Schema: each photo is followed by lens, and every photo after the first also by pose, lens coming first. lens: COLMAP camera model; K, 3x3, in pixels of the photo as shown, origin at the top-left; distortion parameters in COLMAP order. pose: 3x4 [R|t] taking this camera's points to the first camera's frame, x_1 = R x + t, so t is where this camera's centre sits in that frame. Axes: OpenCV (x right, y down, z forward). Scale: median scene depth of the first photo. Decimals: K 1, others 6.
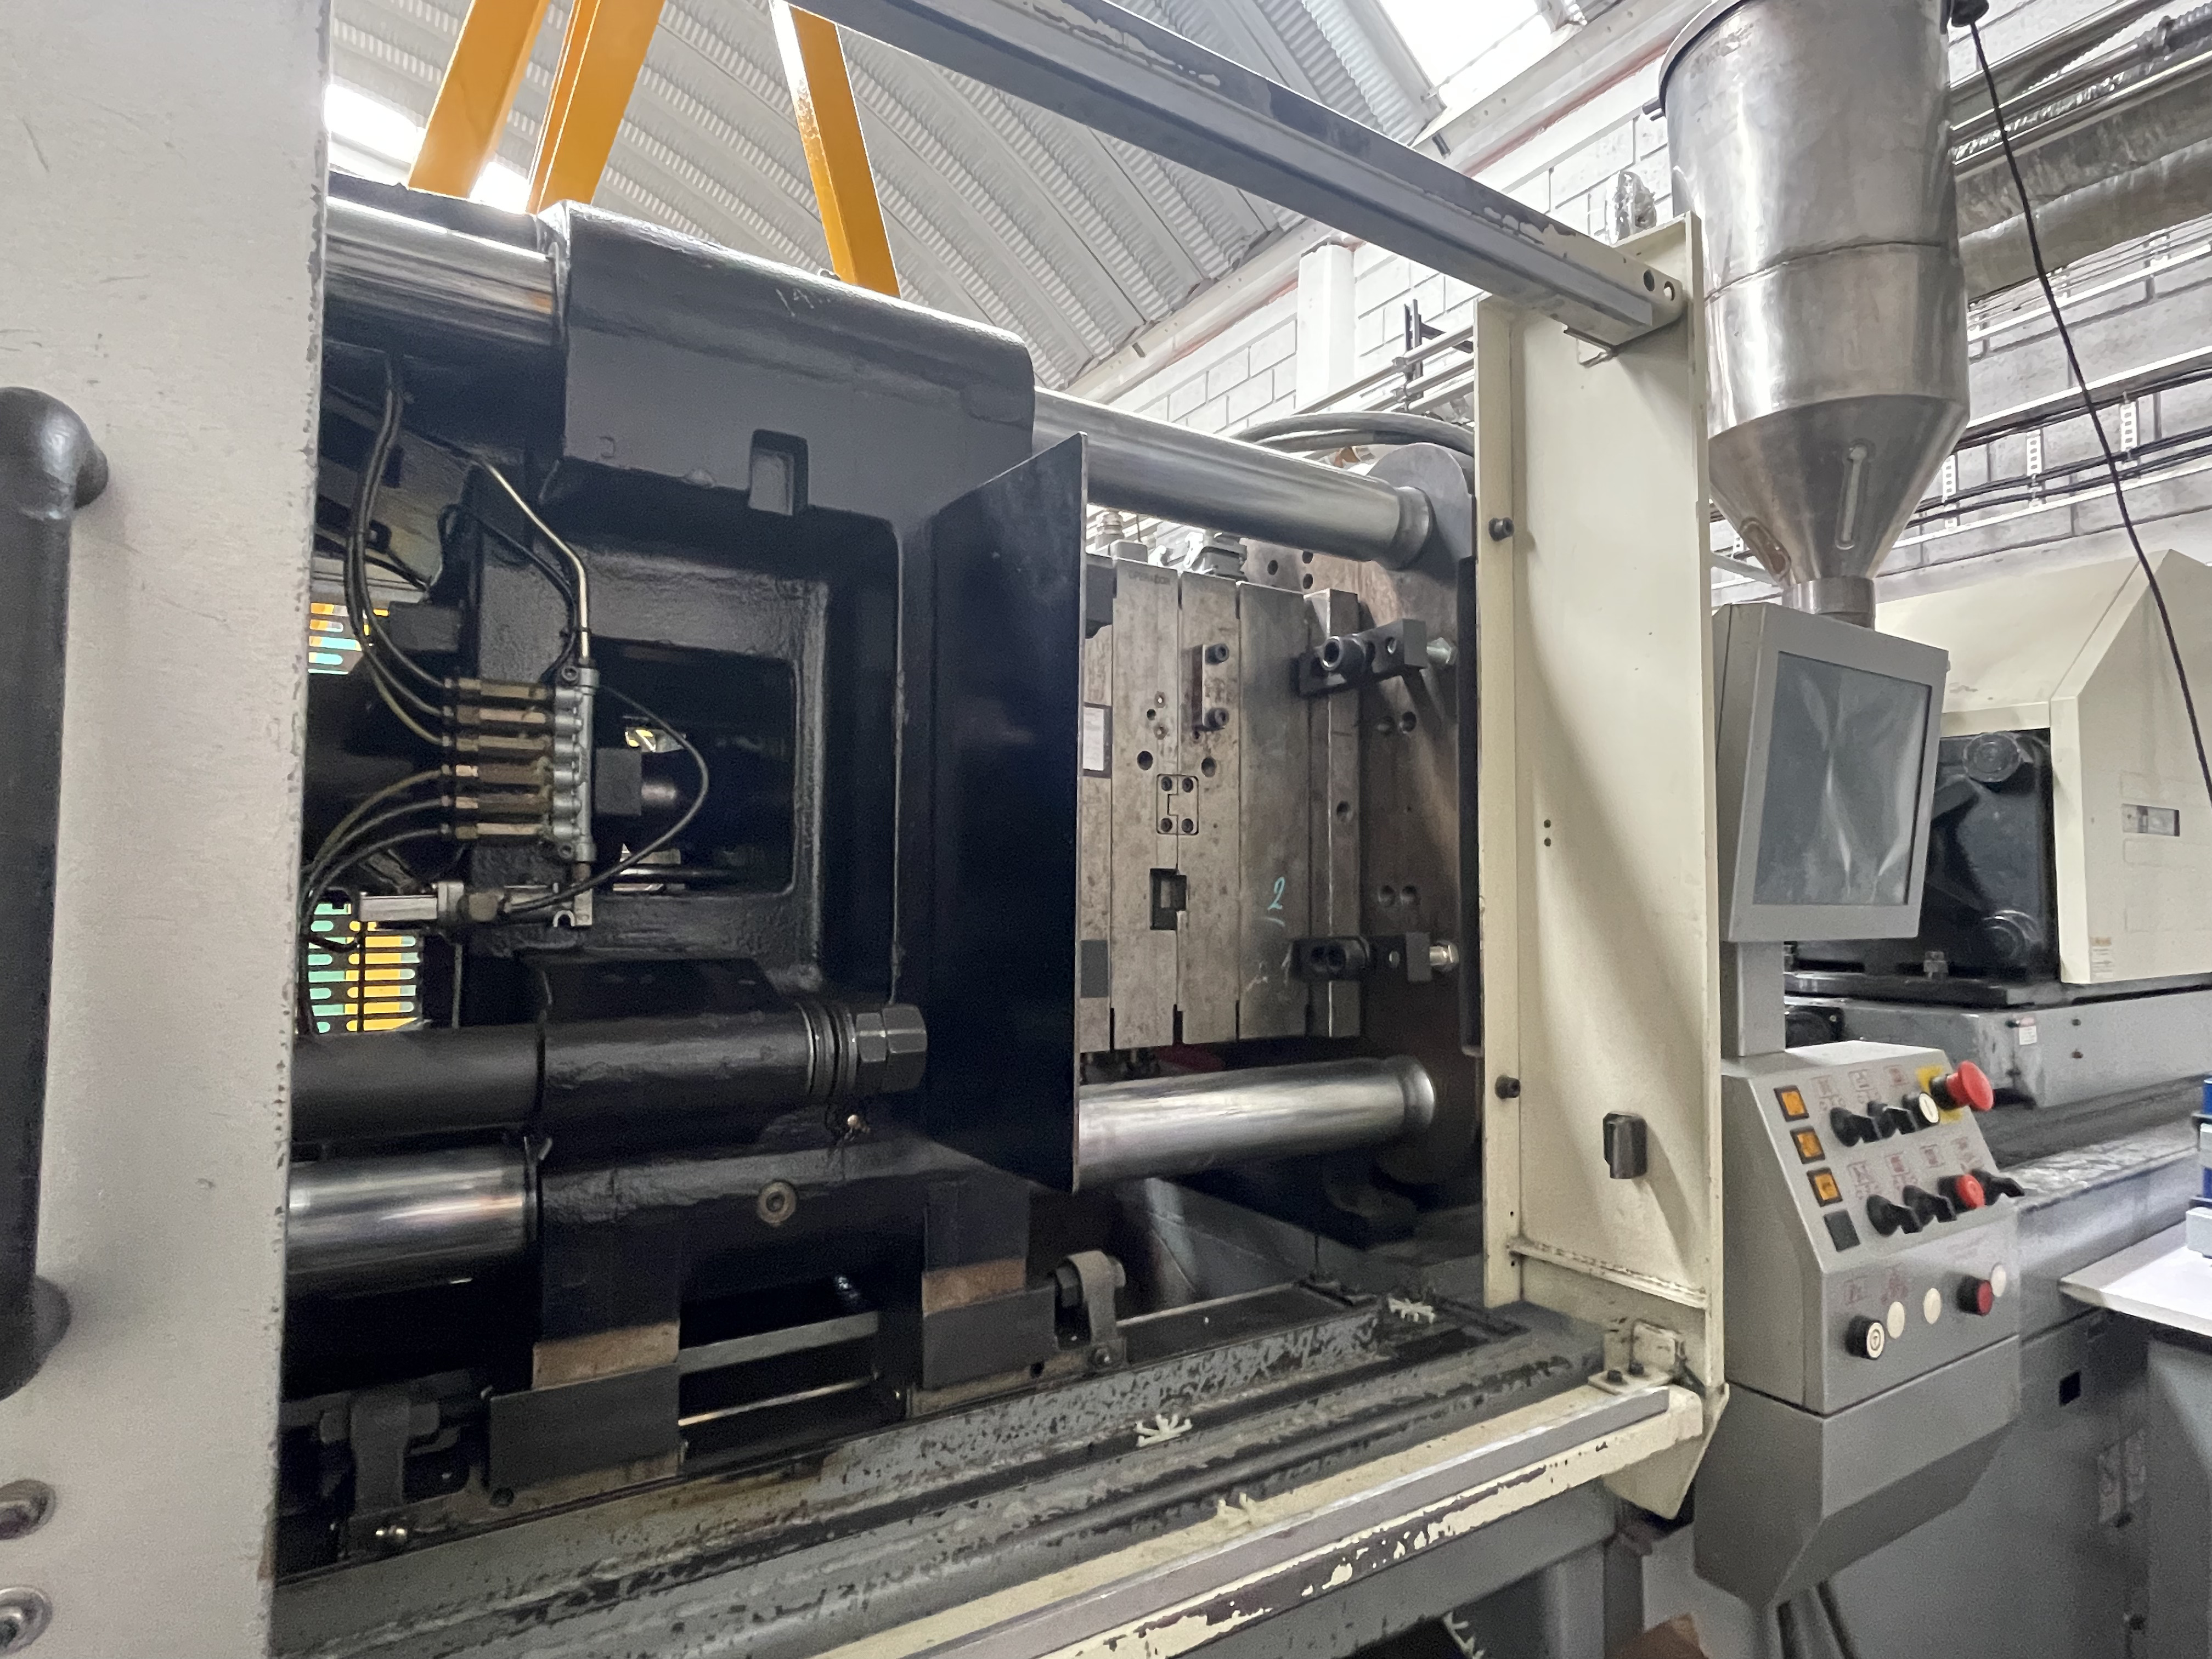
lens RADIAL K [[1173.8, 0, 1099.9], [0, 1173.8, 824.7], [0, 0, 1]] dist [0.001870, 0.001381]
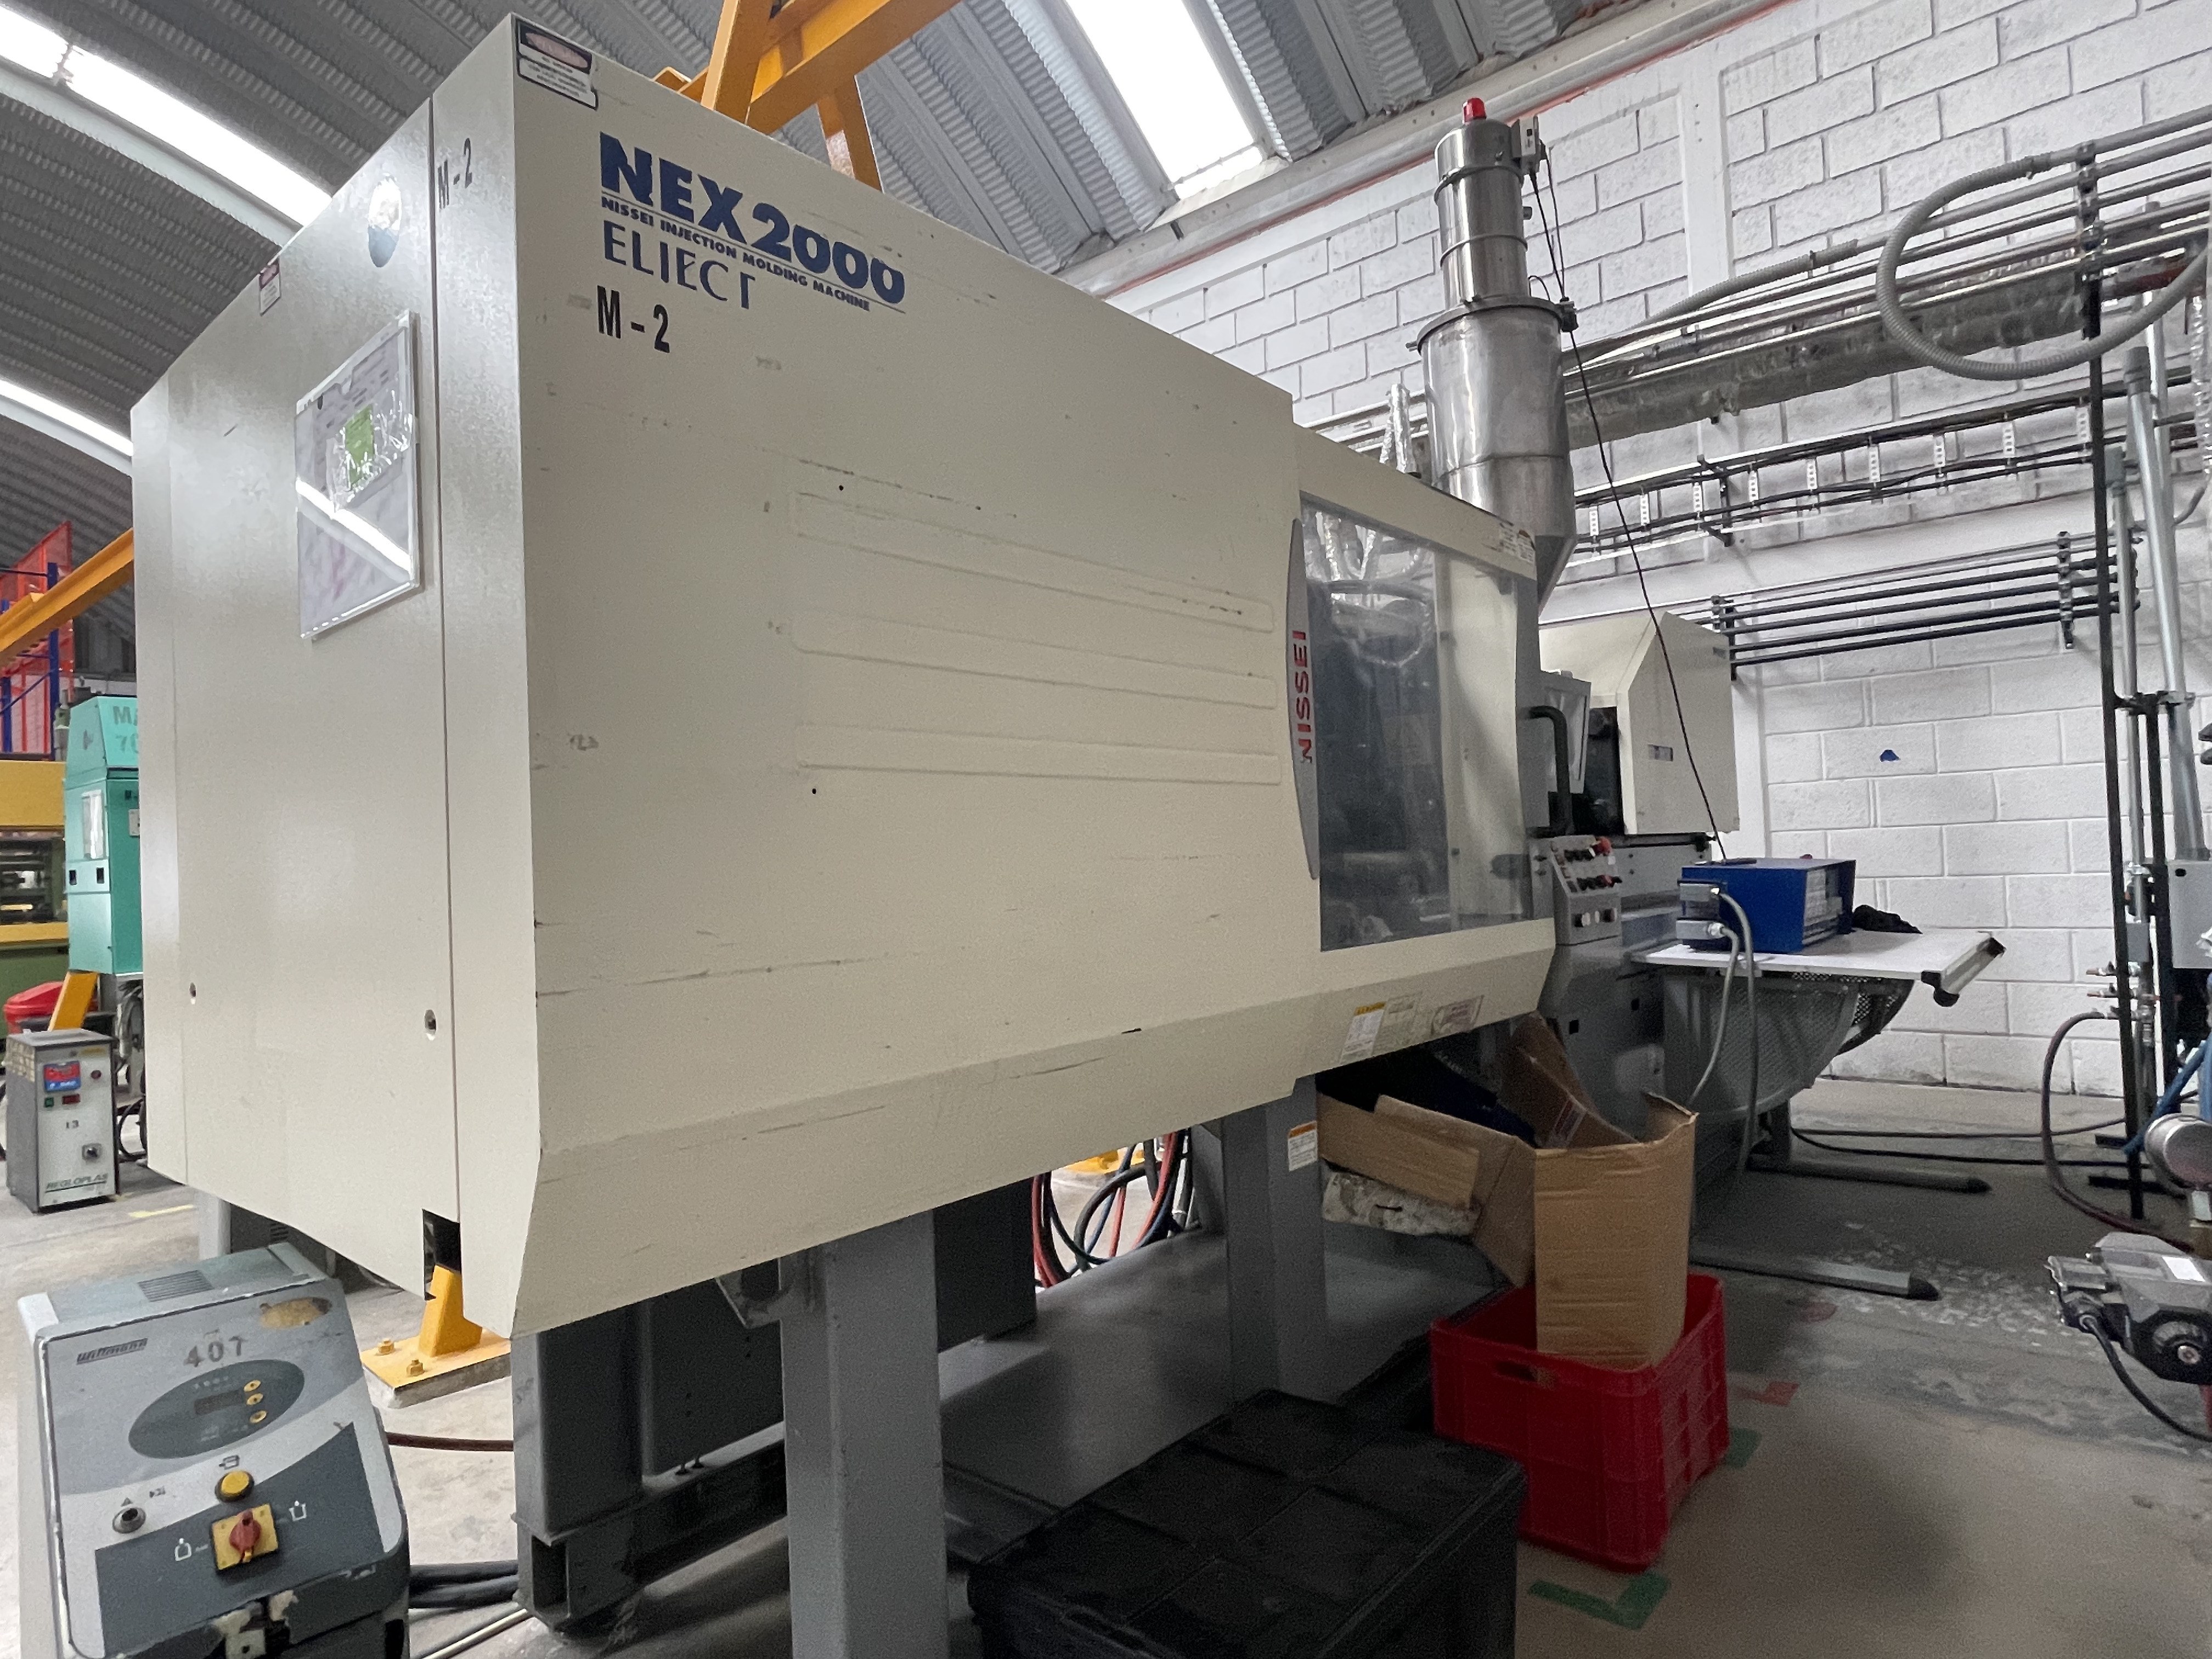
lens RADIAL K [[1243.6, 0, 1108.7], [0, 1243.6, 838.0], [0, 0, 1]] dist [-0.002282, -0.000153]
pose [[0.952696, -0.044913, 0.300588, -0.537106], [0.037994, 0.998862, 0.028828, 0.038551], [-0.301541, -0.016044, 0.953318, -0.615327]]
